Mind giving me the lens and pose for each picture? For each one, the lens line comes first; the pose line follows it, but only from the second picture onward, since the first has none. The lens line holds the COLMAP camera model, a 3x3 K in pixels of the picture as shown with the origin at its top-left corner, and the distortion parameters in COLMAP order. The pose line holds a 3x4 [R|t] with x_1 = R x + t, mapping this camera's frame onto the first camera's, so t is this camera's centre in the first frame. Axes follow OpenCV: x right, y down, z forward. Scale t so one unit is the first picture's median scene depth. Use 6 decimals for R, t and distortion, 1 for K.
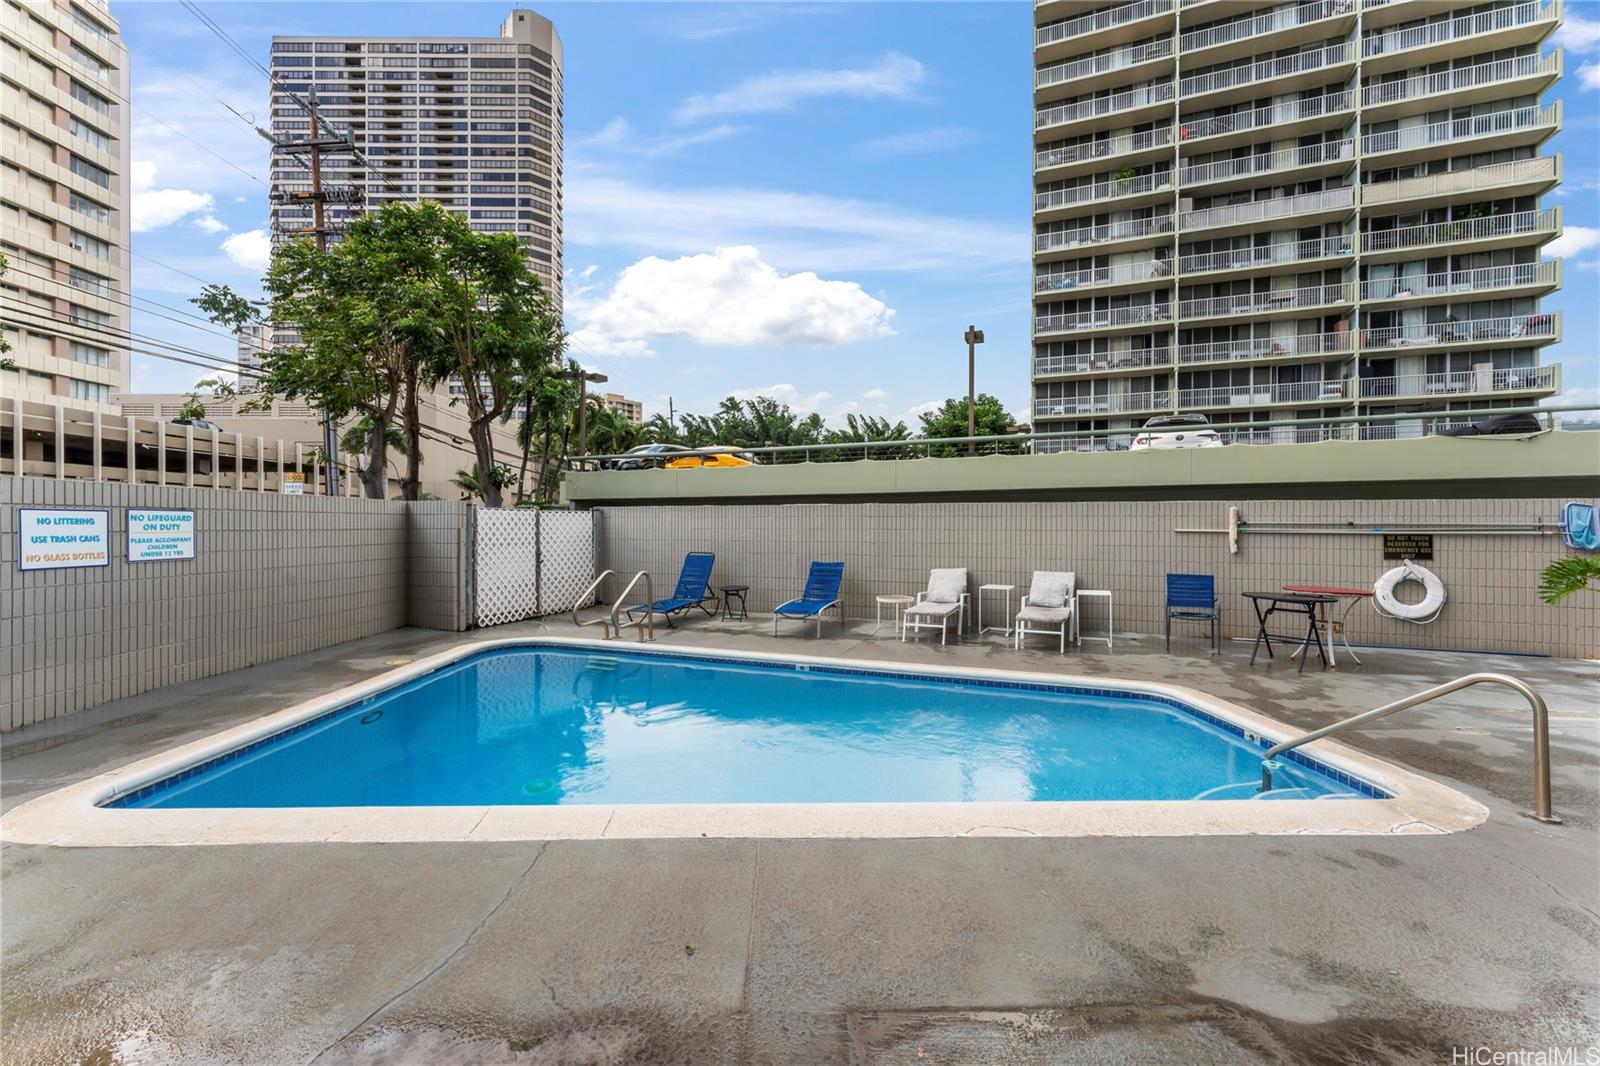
lens RADIAL K [[650.5, 0, 802.3], [0, 650.5, 529.2], [0, 0, 1]] dist [-0.001683, -0.000326]
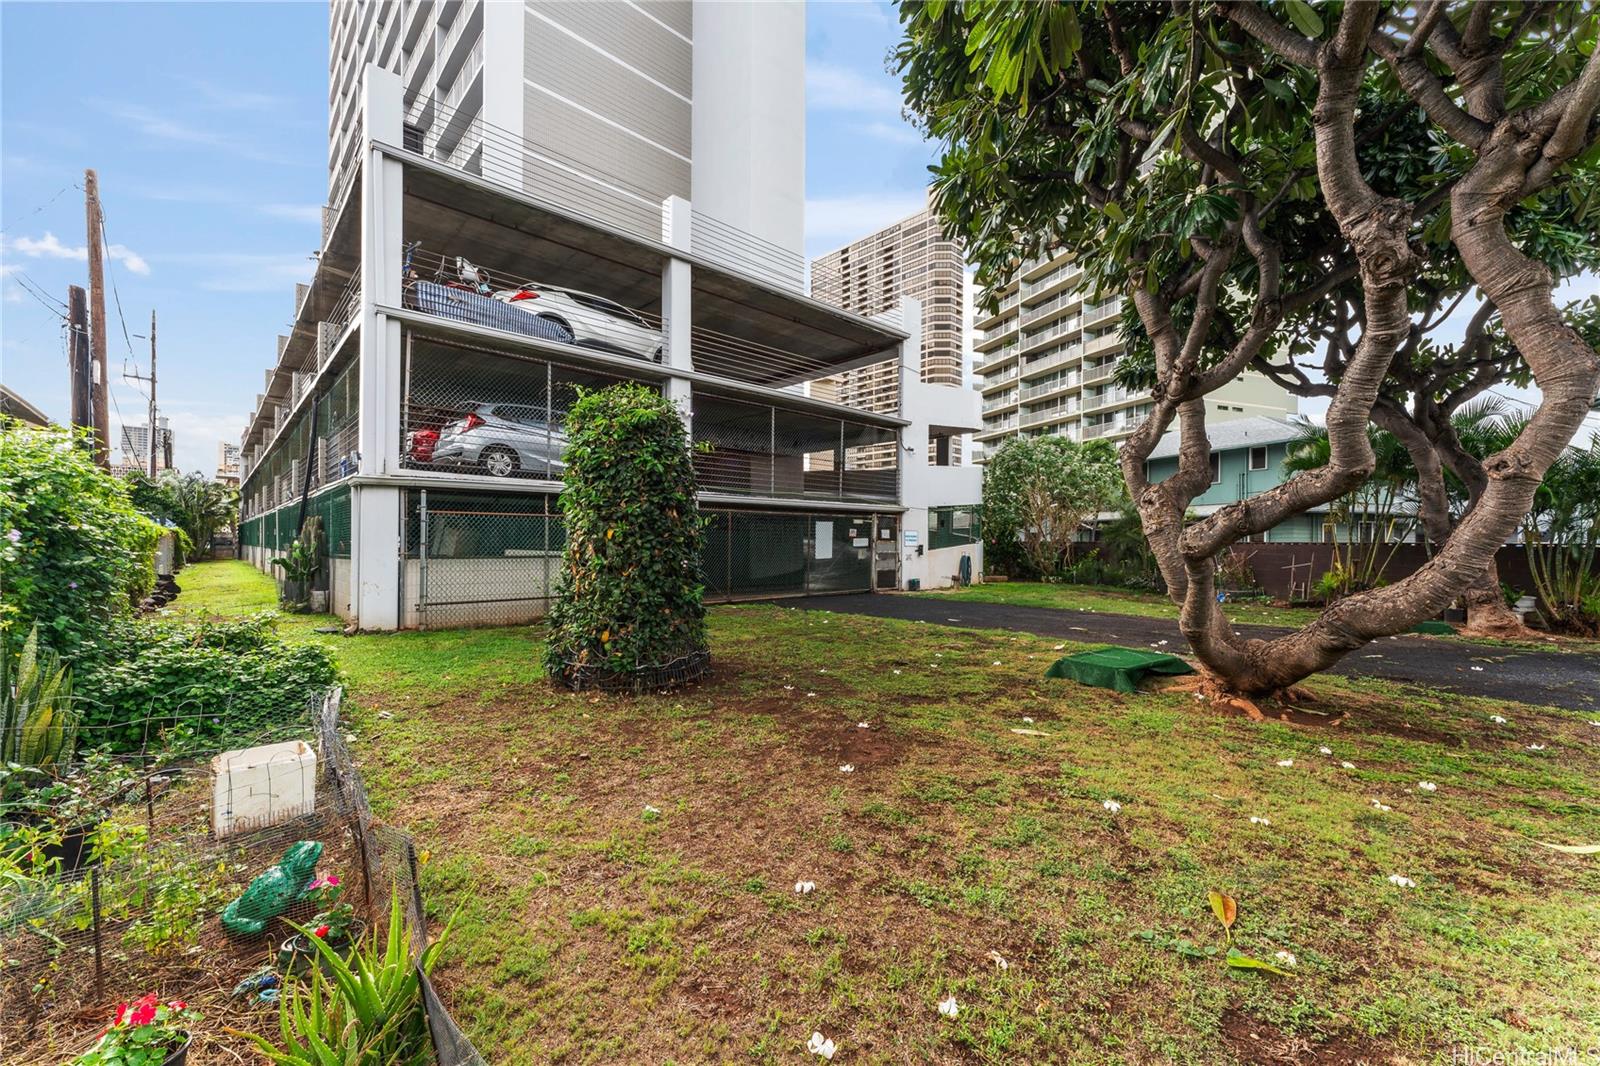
lens RADIAL K [[650.5, 0, 801.5], [0, 650.5, 539.5], [0, 0, 1]] dist [-0.001683, -0.000326]
pose [[0.676992, -0.000605, -0.735990, 1.536055], [-0.005297, 0.999970, -0.005695, 0.001705], [0.735972, 0.007754, 0.676968, -0.665678]]
